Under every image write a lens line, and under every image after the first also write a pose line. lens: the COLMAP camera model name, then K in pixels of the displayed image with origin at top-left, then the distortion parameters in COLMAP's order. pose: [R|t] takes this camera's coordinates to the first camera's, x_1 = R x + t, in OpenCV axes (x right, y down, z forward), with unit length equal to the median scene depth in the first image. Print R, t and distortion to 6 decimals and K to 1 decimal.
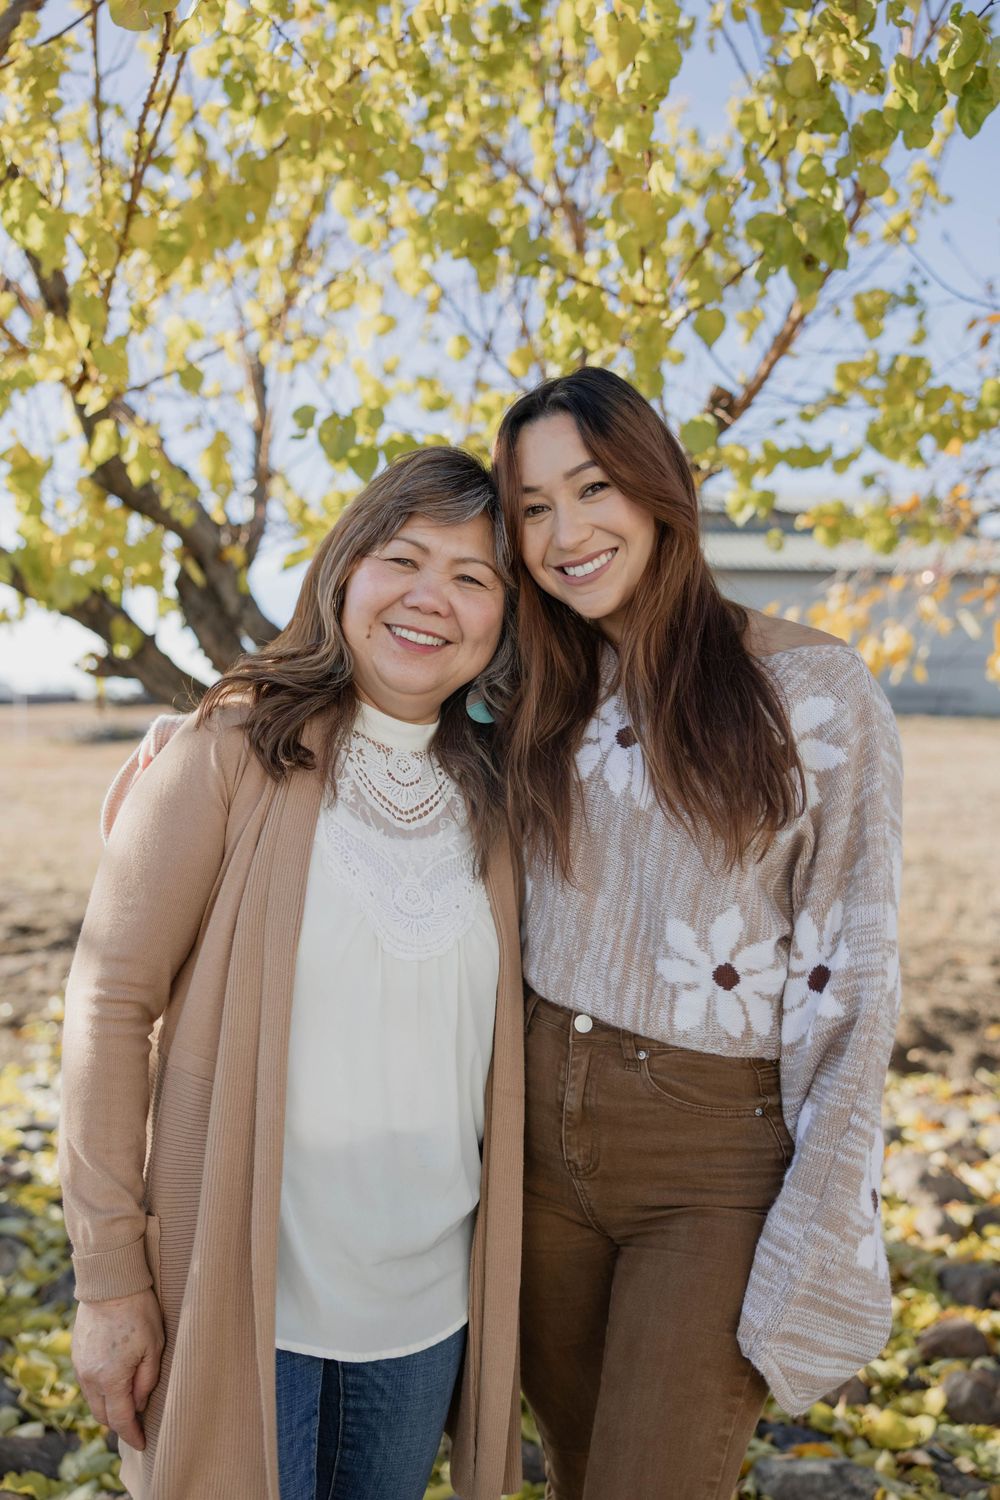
lens RADIAL K [[1246.3, 0, 494.5], [0, 1246.3, 754.7], [0, 0, 1]] dist [-0.003436, 0.021740]
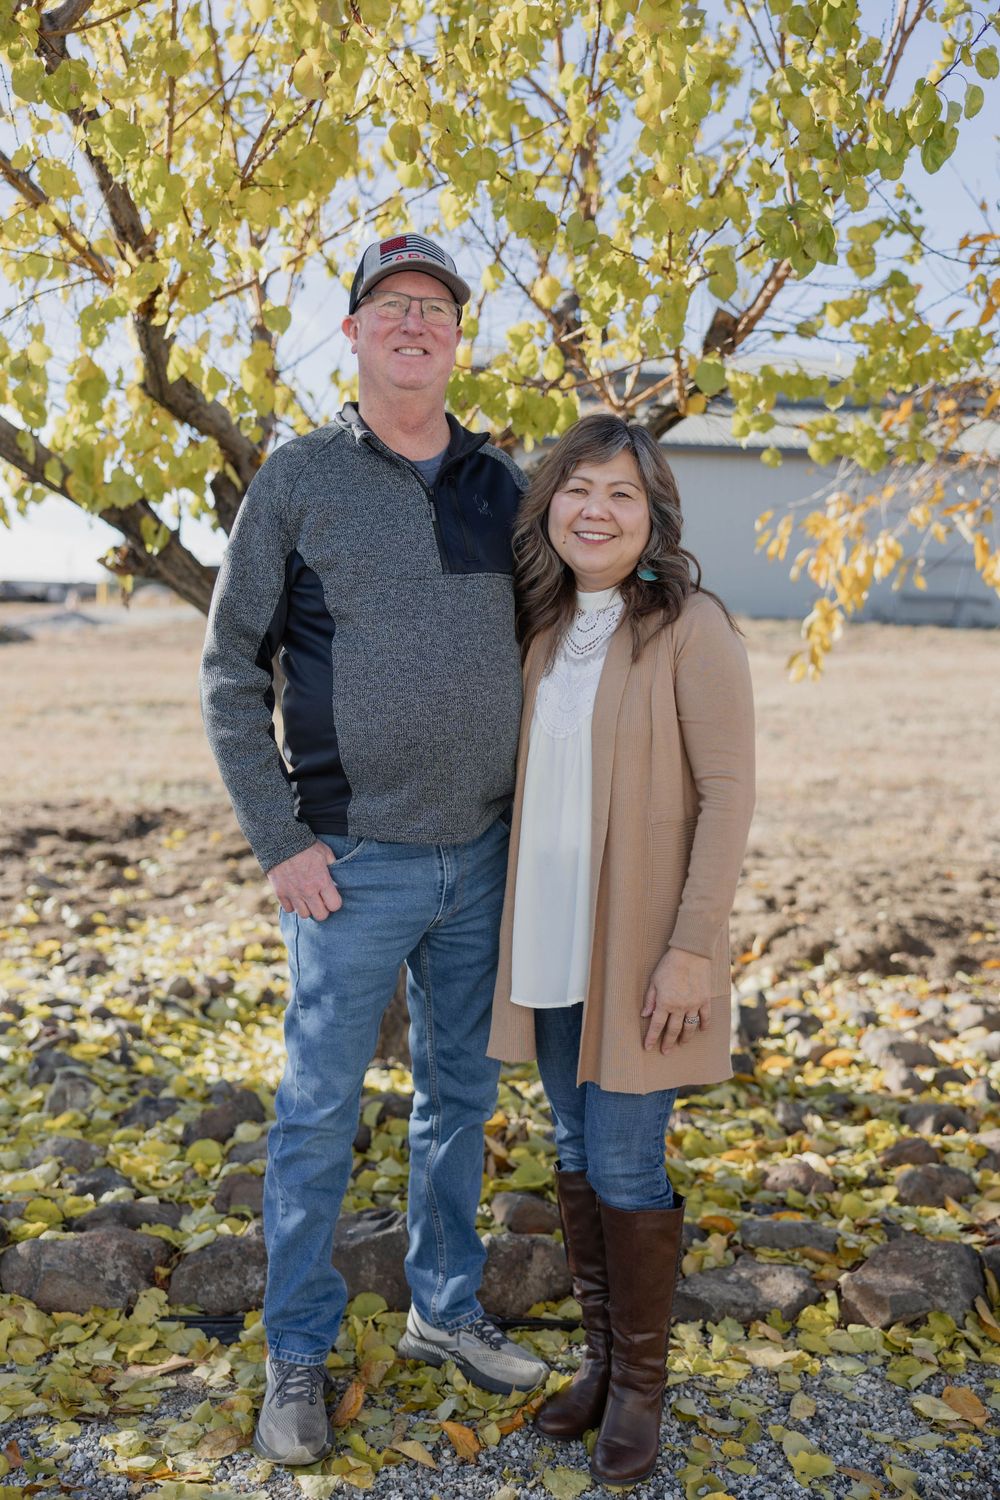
lens RADIAL K [[1502.5, 0, 501.7], [0, 1502.5, 741.4], [0, 0, 1]] dist [0.007117, 0.000000]
pose [[0.998680, 0.010303, 0.050315, -0.078842], [-0.012795, 0.998695, 0.049443, 0.014639], [-0.049740, -0.050021, 0.997509, -0.328595]]
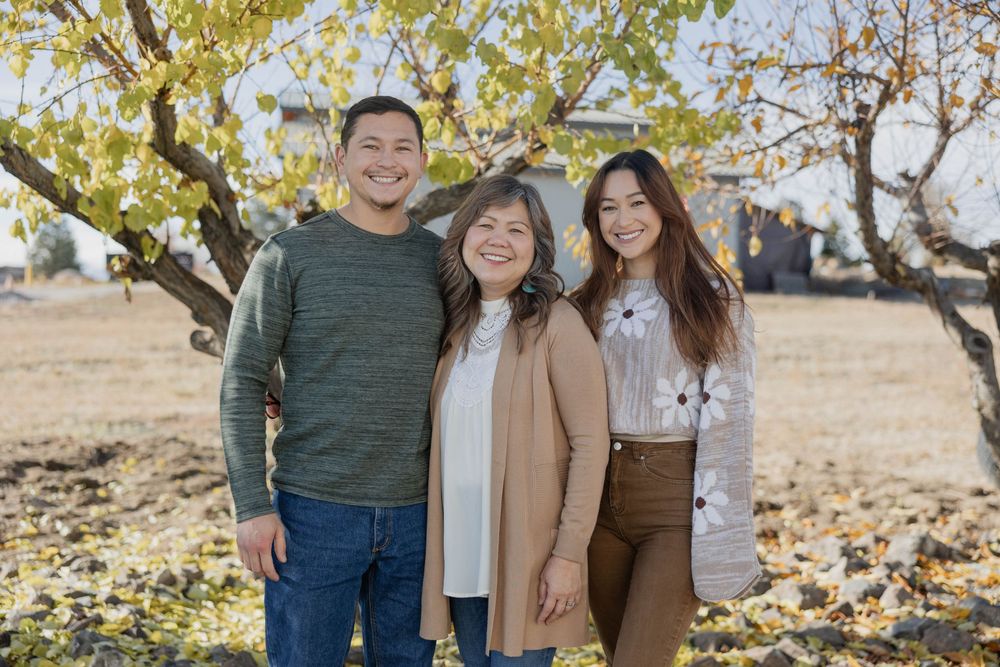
lens RADIAL K [[1091.9, 0, 487.1], [0, 1091.9, 334.7], [0, 0, 1]] dist [0.018398, 0.000000]
pose [[0.982090, -0.008527, 0.188222, -0.180461], [0.006866, 0.999932, 0.009477, -0.005384], [-0.188290, -0.008015, 0.982081, -0.373745]]
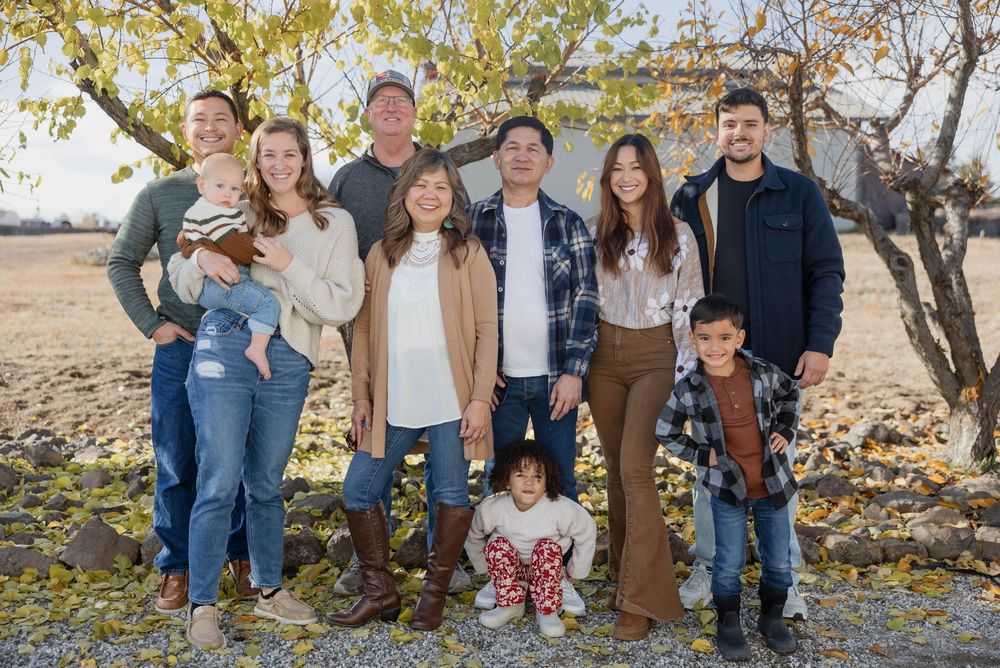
lens RADIAL K [[1033.9, 0, 496.1], [0, 1033.9, 332.9], [0, 0, 1]] dist [0.014341, 0.000000]
pose [[0.997967, -0.017639, 0.061249, -0.003752], [0.013850, 0.997996, 0.061750, 0.029871], [-0.062216, -0.060776, 0.996211, -0.779201]]
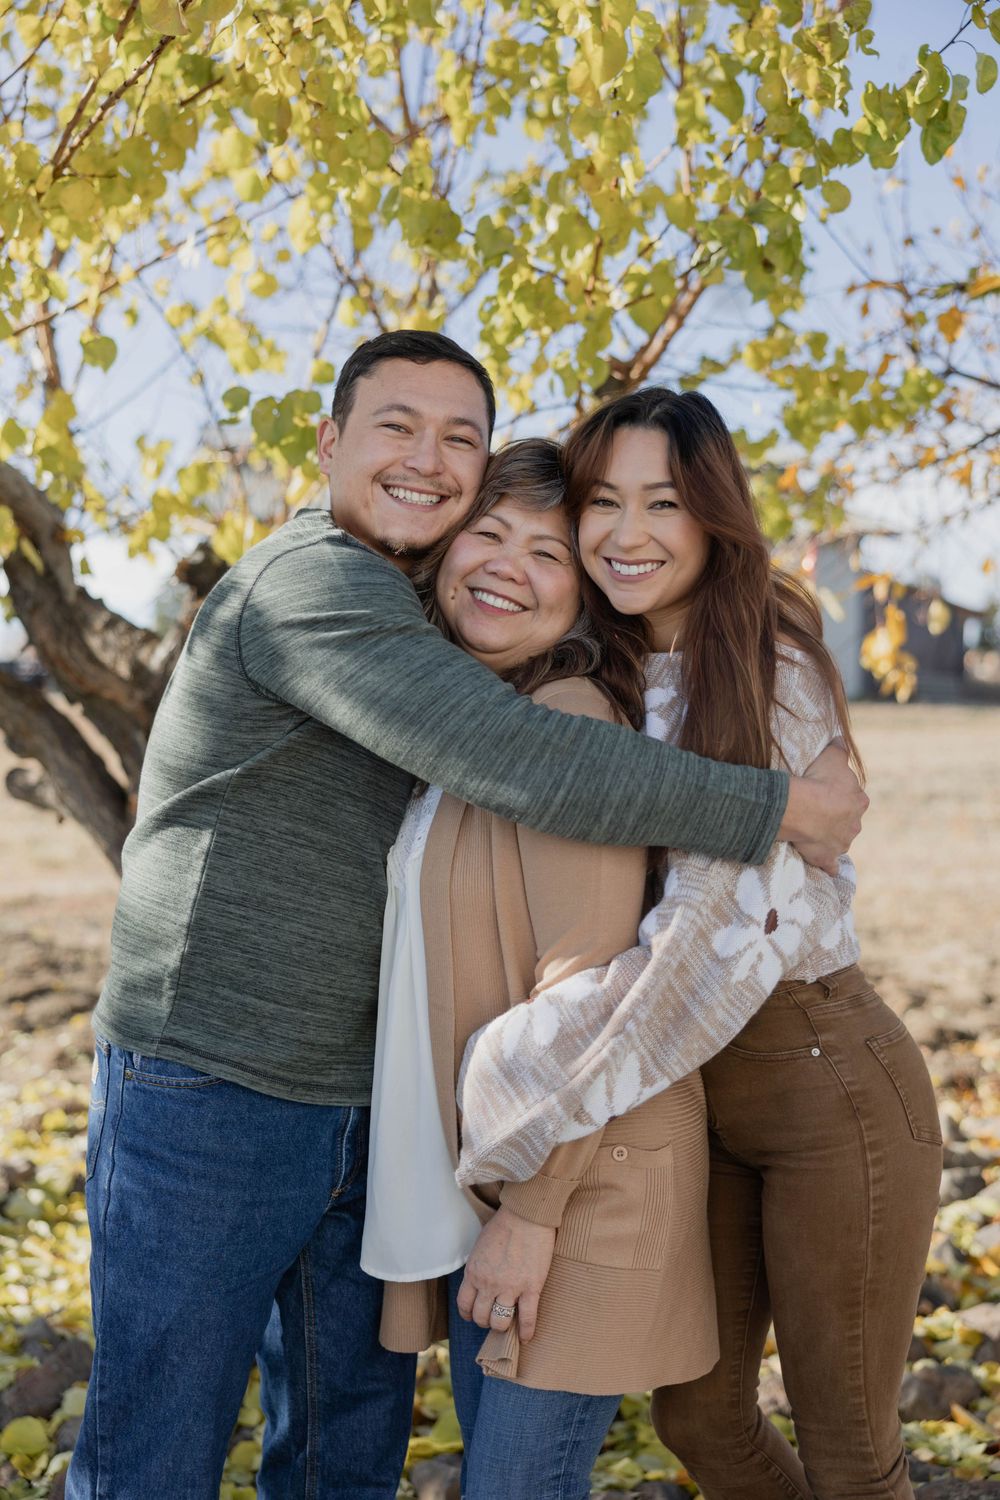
lens RADIAL K [[1550.9, 0, 490.7], [0, 1550.9, 745.6], [0, 0, 1]] dist [0.014341, 0.000000]
pose [[0.982983, -0.019538, 0.182654, -0.135672], [0.021027, 0.999760, -0.006218, -0.000800], [-0.182488, 0.009953, 0.983158, -0.127372]]
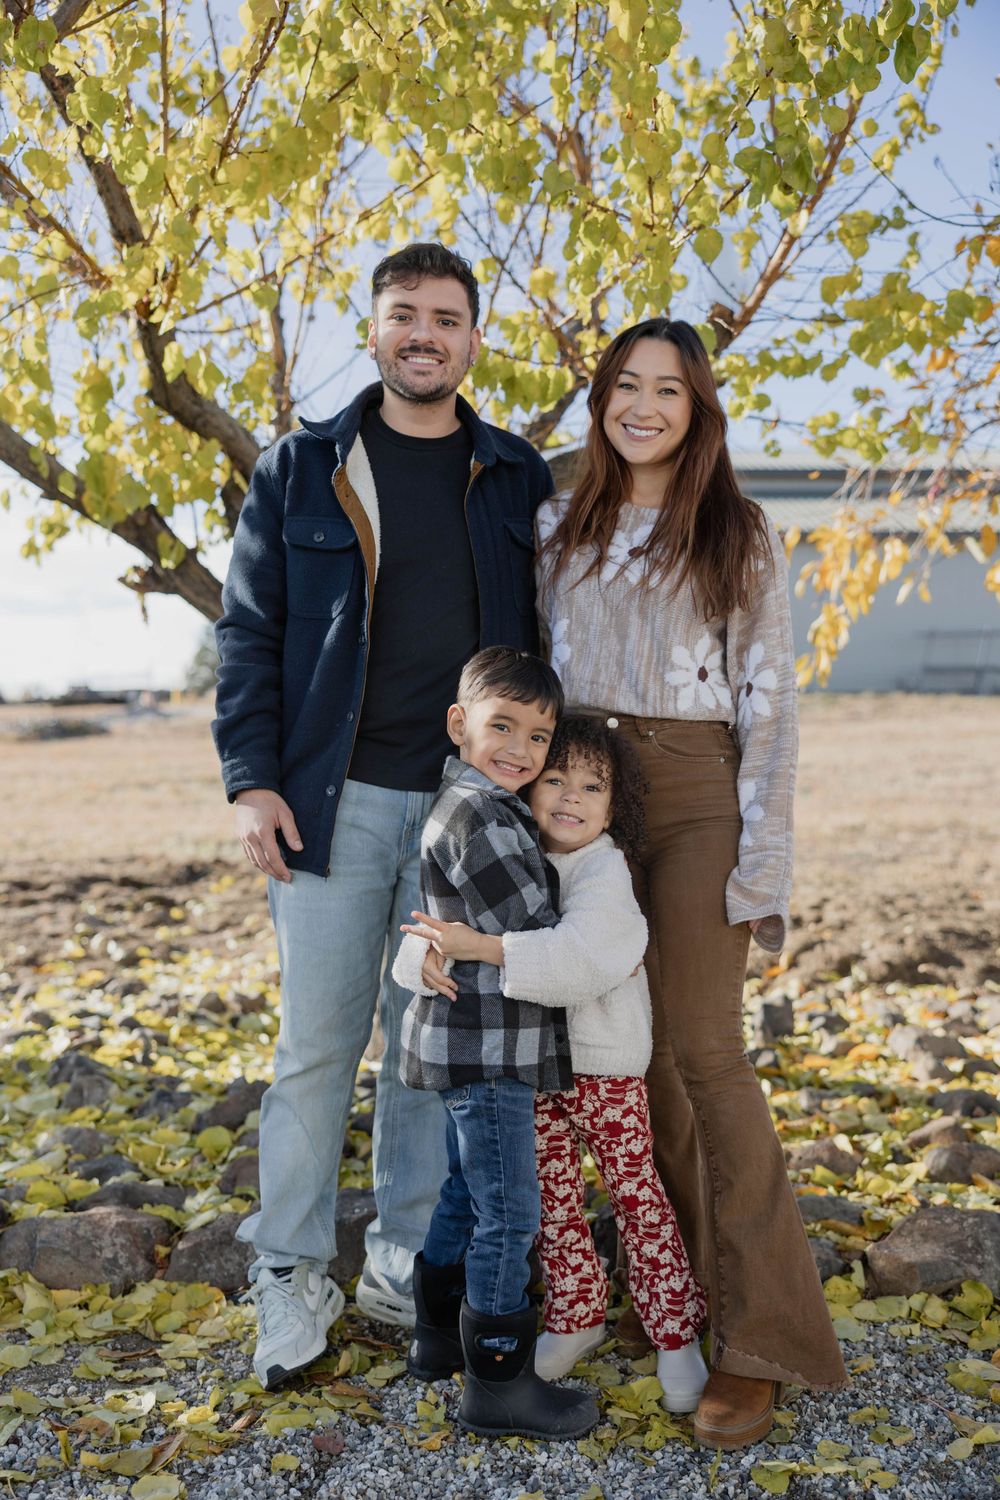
lens RADIAL K [[1405.1, 0, 486.1], [0, 1405.1, 764.1], [0, 0, 1]] dist [0.023205, 0.000000]
pose [[0.999839, -0.017322, 0.004718, -0.039314], [0.017293, 0.999832, 0.006057, 0.101857], [-0.004822, -0.005974, 0.999971, -0.250890]]
